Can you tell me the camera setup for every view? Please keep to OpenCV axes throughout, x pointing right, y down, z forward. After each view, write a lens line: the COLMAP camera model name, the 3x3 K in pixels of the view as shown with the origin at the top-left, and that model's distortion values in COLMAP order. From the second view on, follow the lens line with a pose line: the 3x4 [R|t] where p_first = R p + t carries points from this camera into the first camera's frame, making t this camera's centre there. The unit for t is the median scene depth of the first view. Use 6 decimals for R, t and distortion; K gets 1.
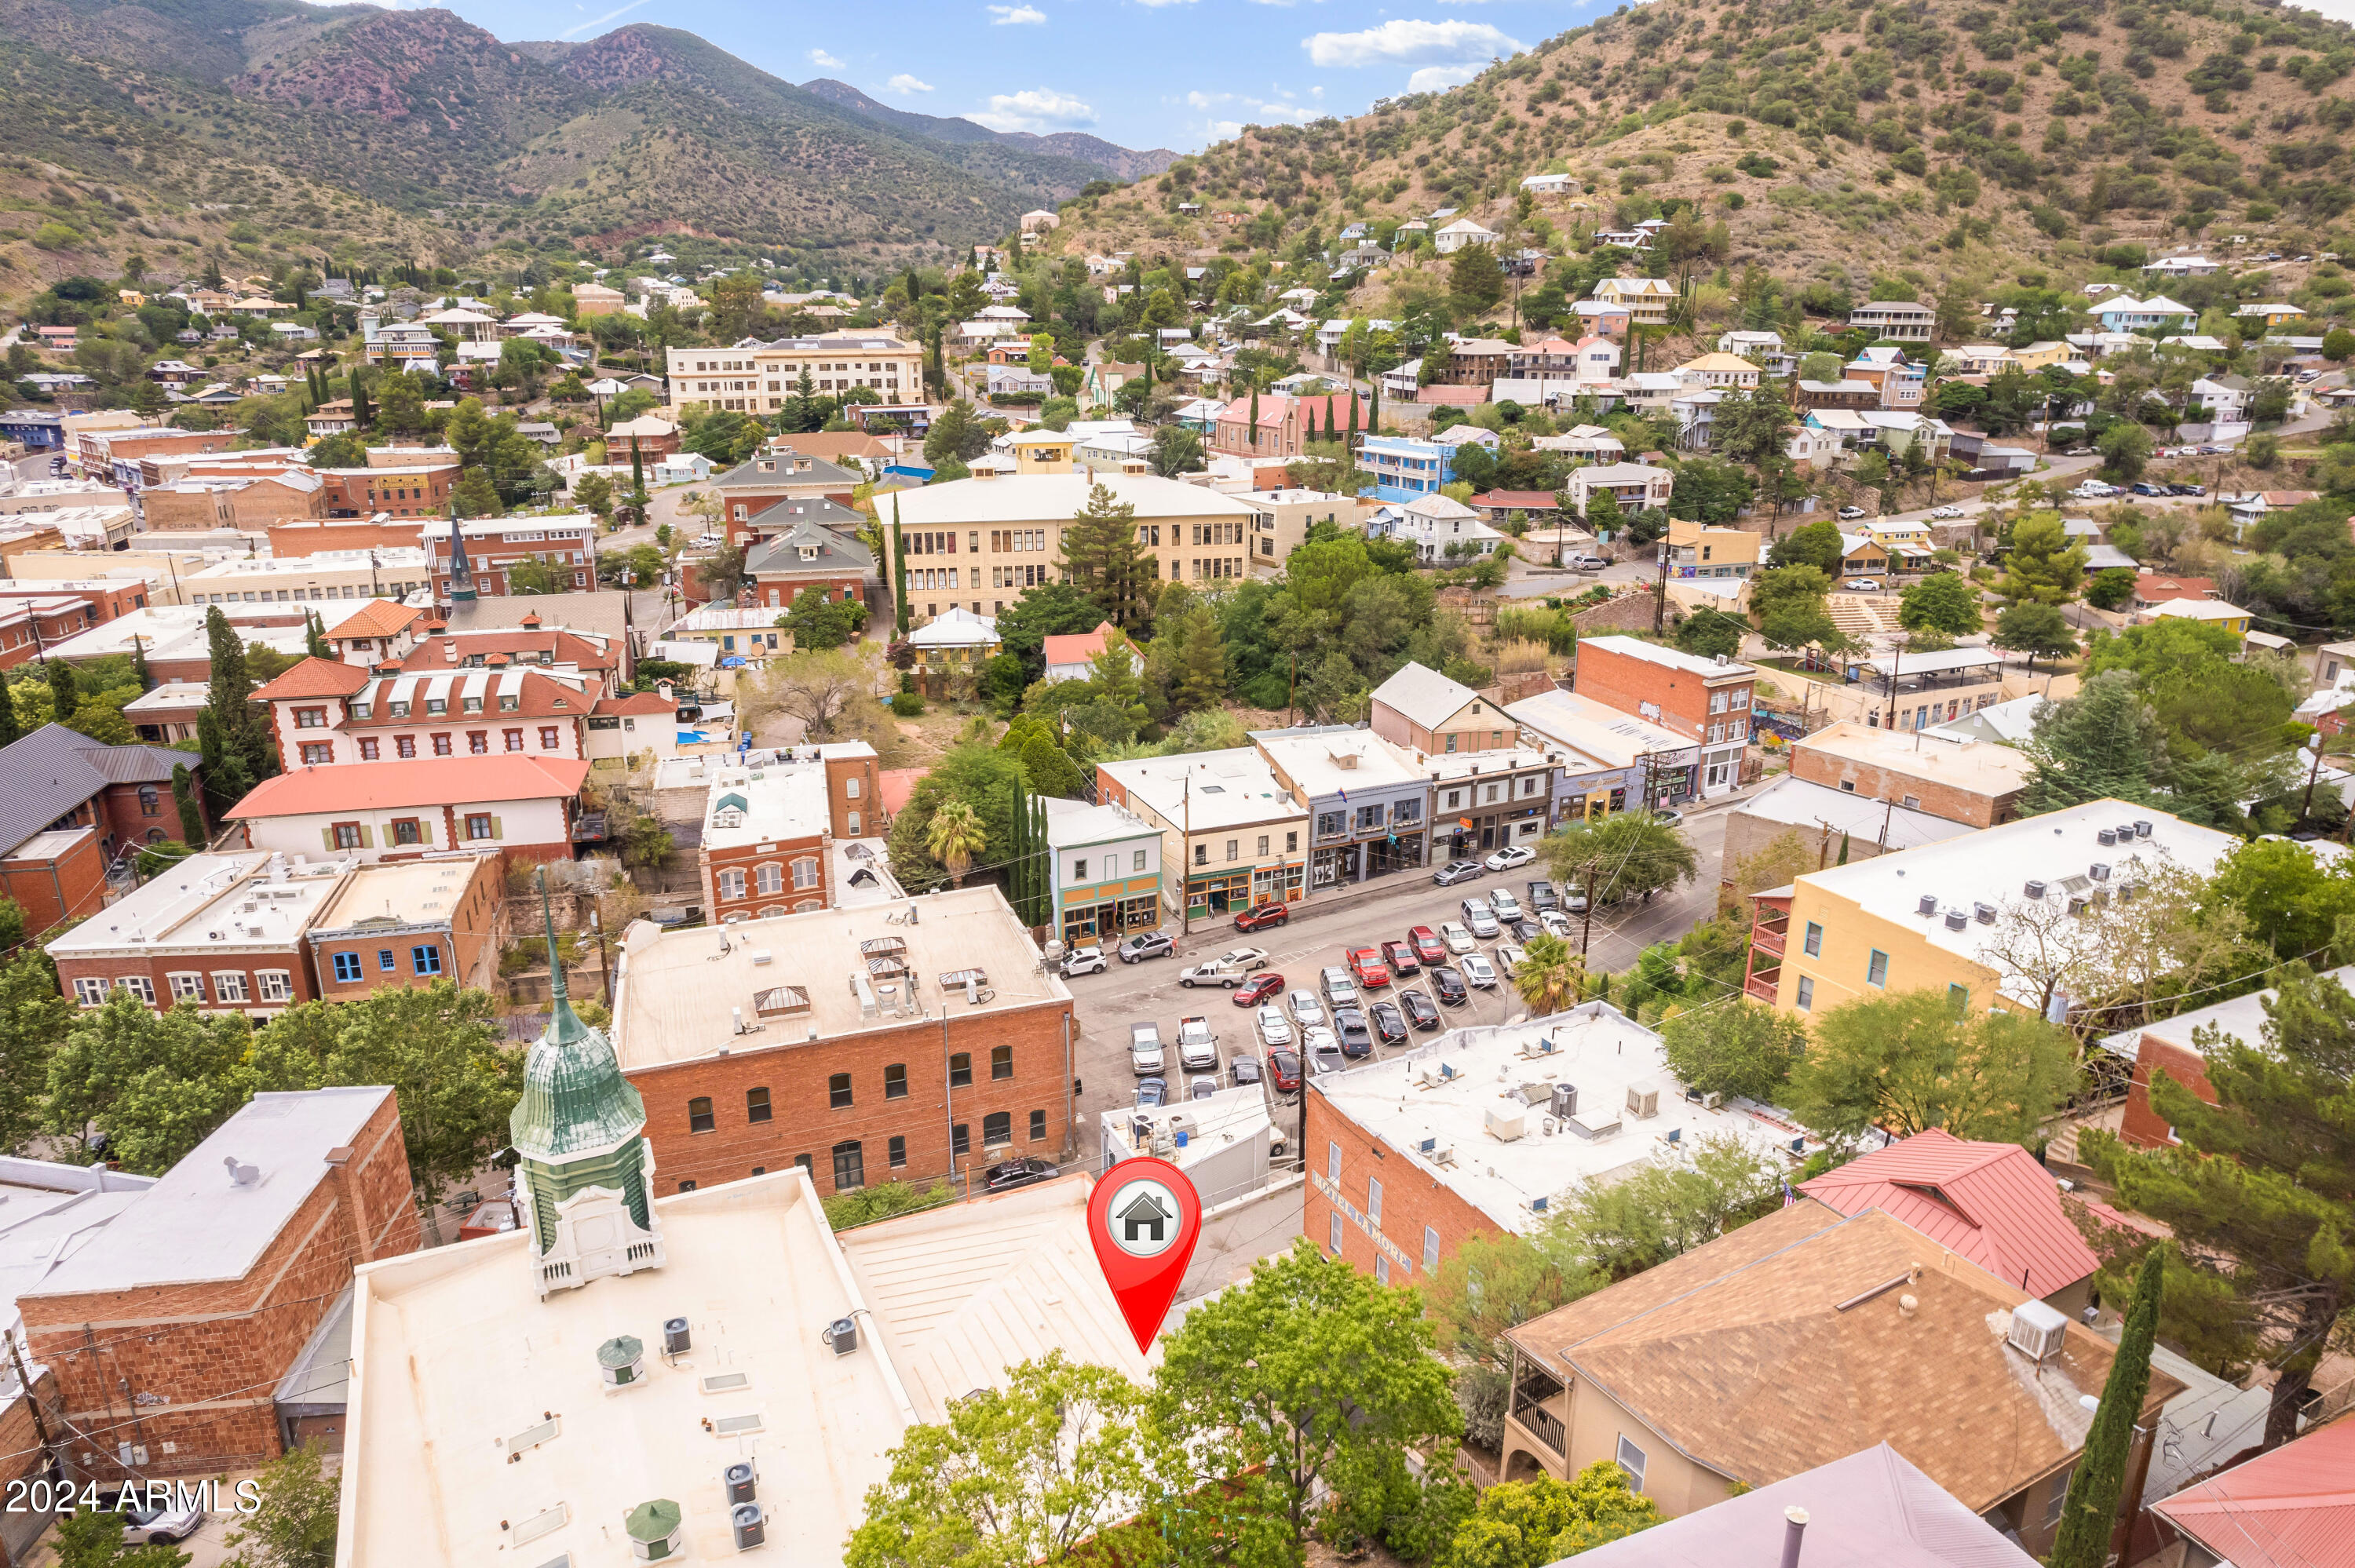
lens RADIAL K [[1499.4, 0, 1189.0], [0, 1499.4, 822.0], [0, 0, 1]] dist [-0.075365, 0.064460]
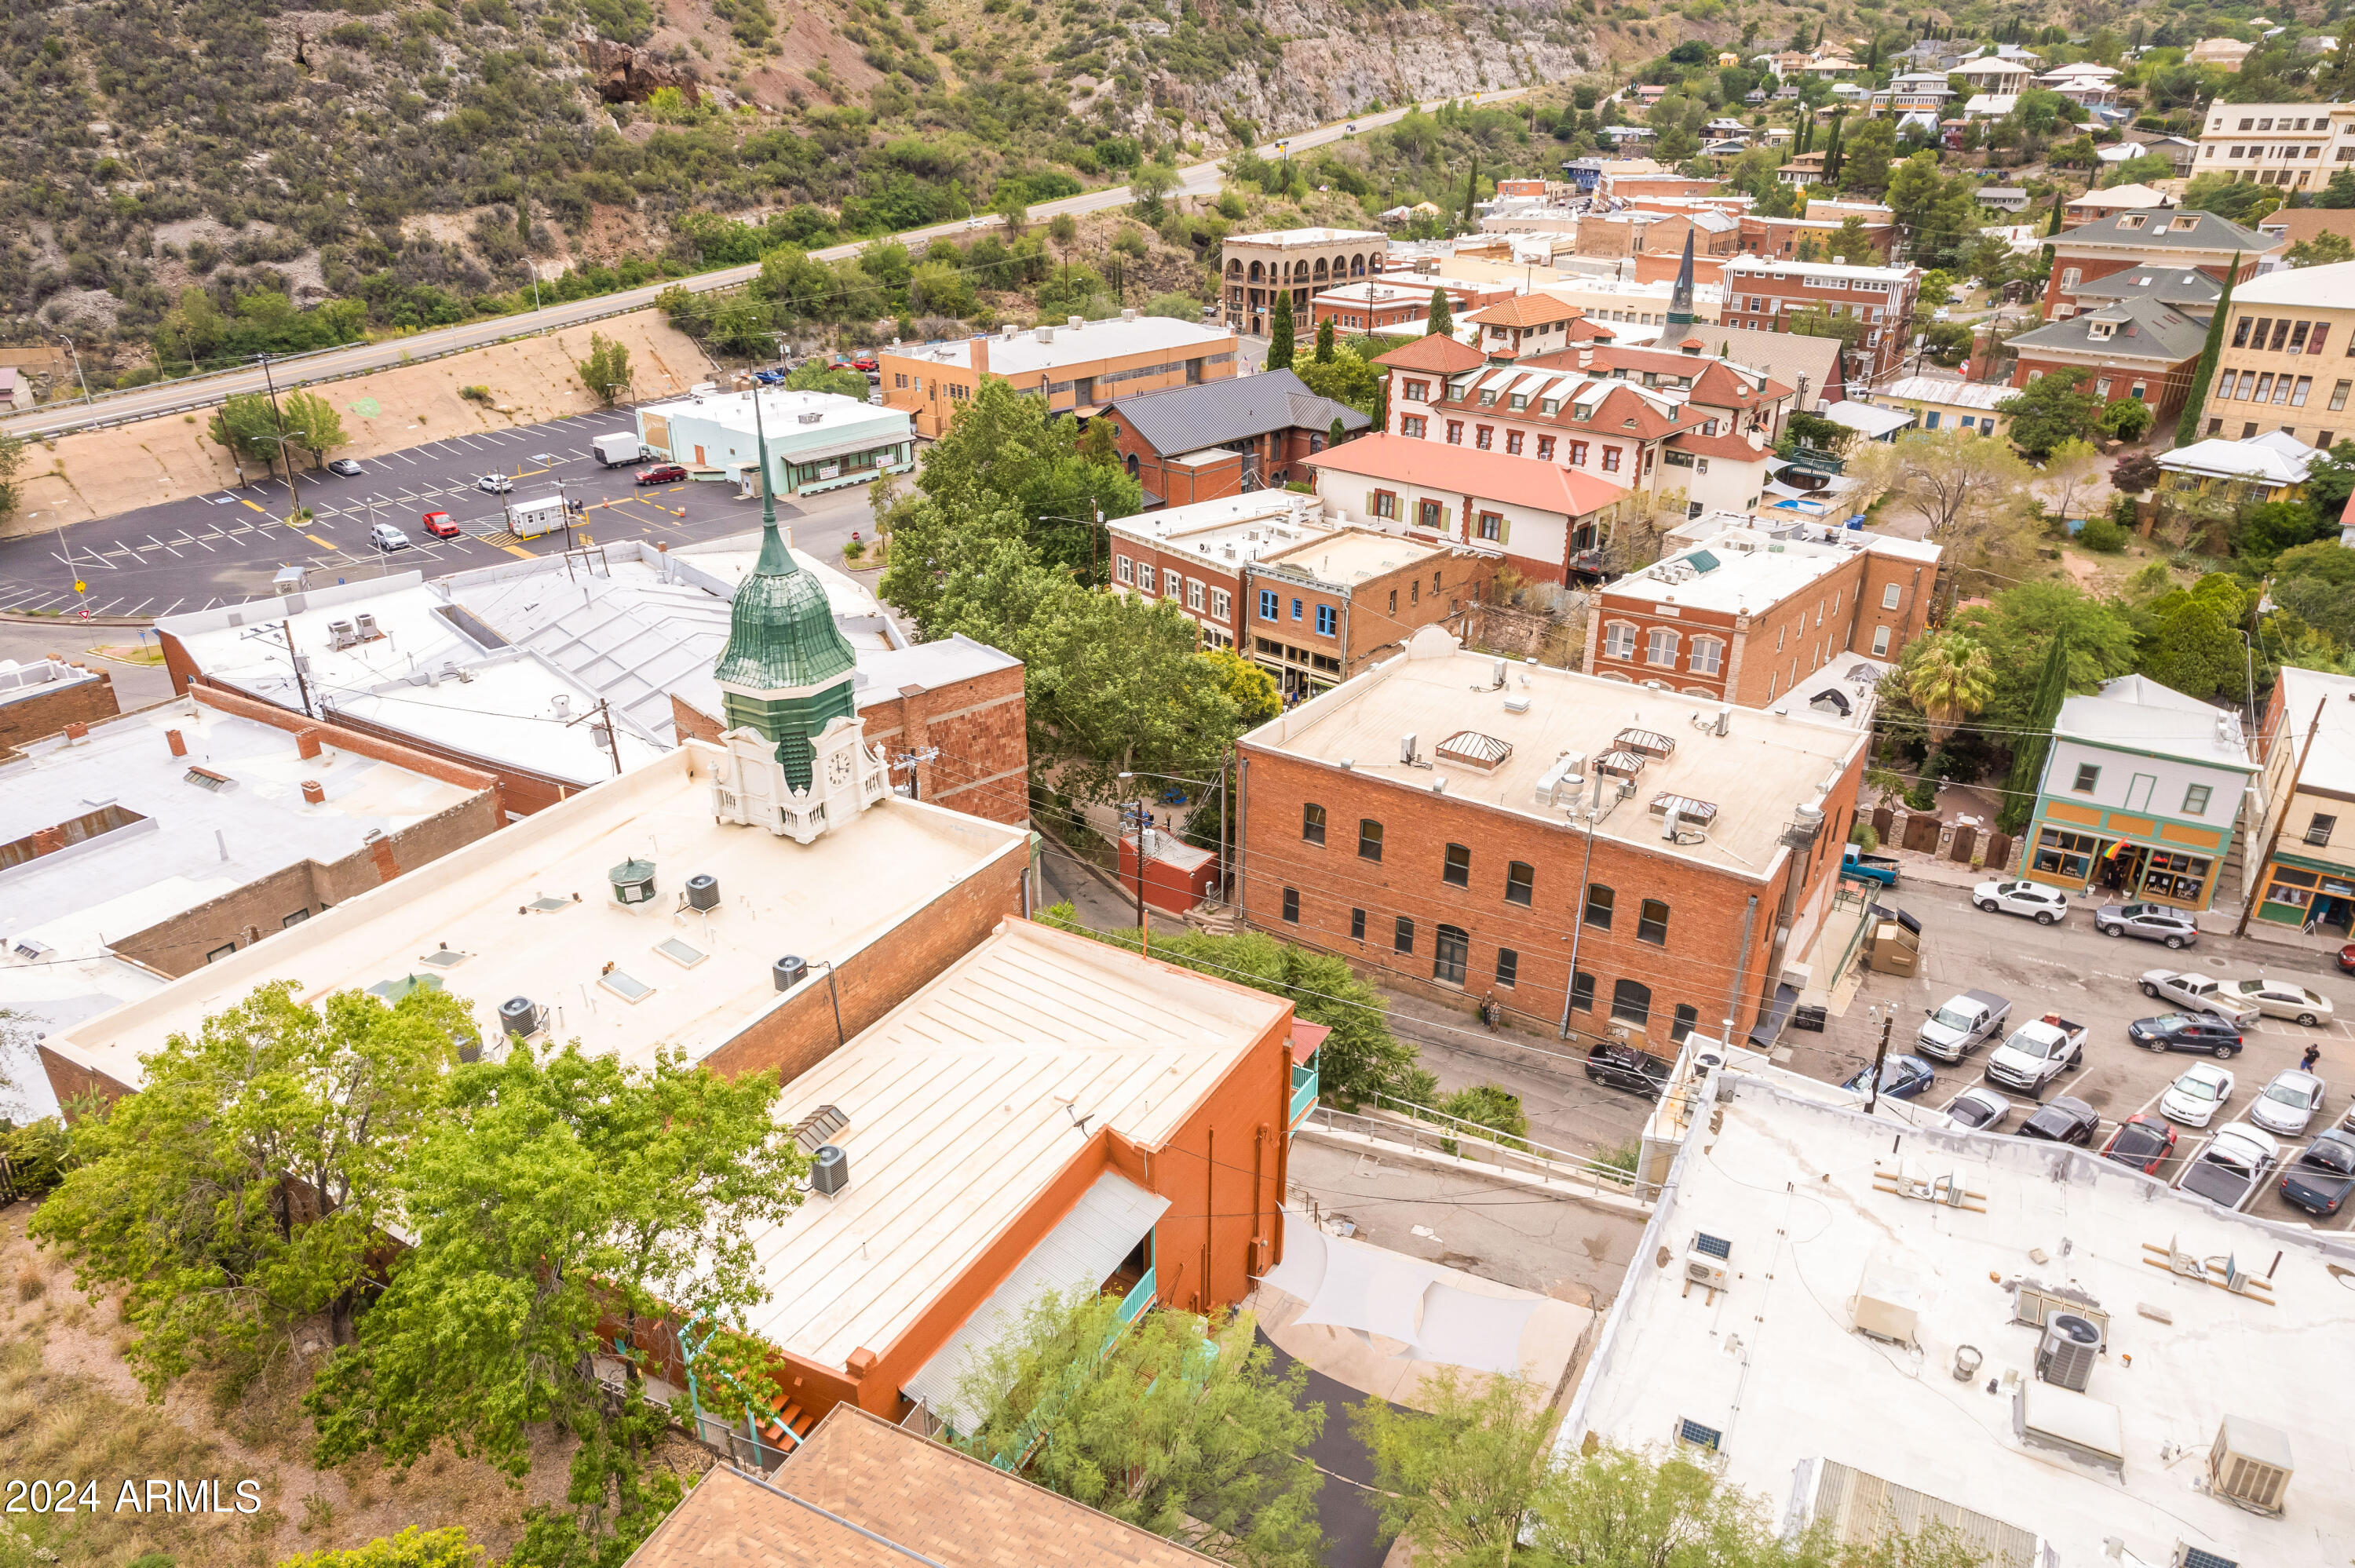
lens RADIAL K [[1499.4, 0, 1189.0], [0, 1499.4, 822.0], [0, 0, 1]] dist [-0.075365, 0.064460]
pose [[0.560383, 0.361482, -0.745186, 0.111252], [-0.270396, 0.930278, 0.247929, -0.002985], [0.782852, 0.062561, 0.619055, 0.139030]]
